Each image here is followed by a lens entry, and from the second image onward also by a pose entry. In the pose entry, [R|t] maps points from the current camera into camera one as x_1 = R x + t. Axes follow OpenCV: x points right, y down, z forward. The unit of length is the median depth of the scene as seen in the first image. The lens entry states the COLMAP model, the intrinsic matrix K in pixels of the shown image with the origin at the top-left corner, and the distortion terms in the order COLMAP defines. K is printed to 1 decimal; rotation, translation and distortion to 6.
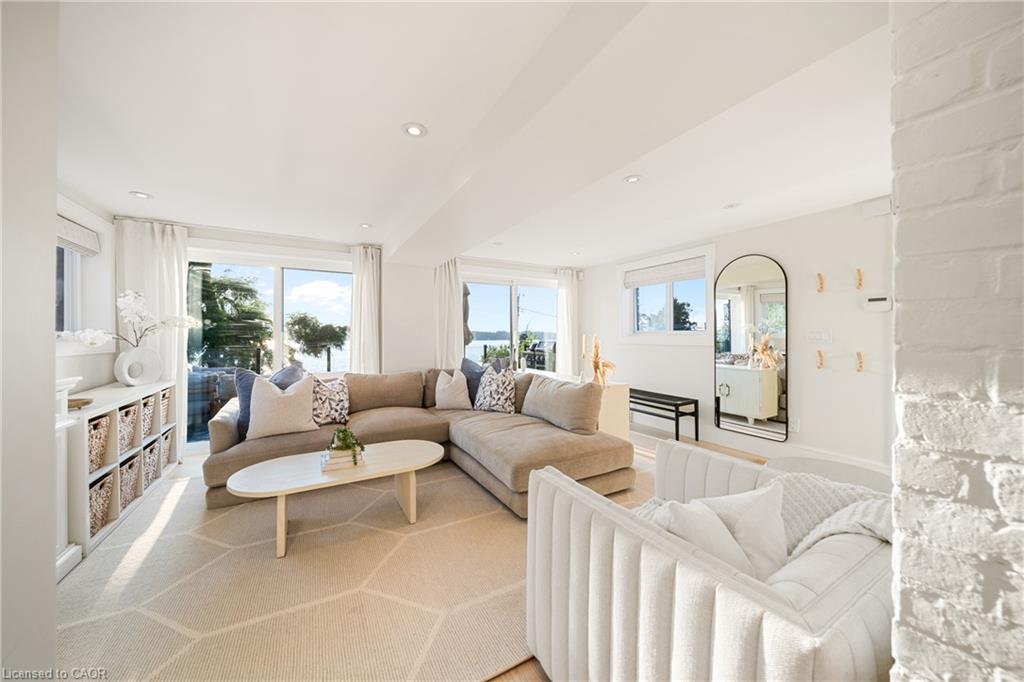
lens RADIAL K [[471.5, 0, 512.0], [0, 471.5, 331.1], [0, 0, 1]] dist [-0.001847, -0.000132]
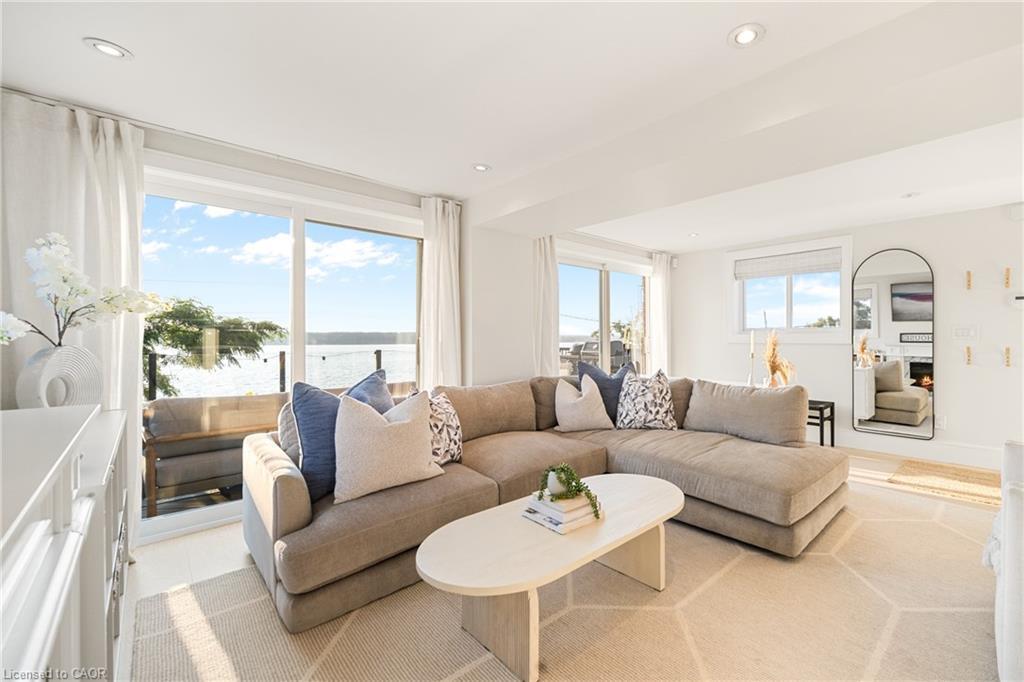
lens RADIAL K [[544.8, 0, 514.4], [0, 544.8, 337.4], [0, 0, 1]] dist [-0.000375, -0.001620]
pose [[0.914263, 0.005300, 0.405085, -0.608696], [-0.003604, 0.999981, -0.004949, 0.025739], [-0.405104, 0.003065, 0.914265, 0.274388]]
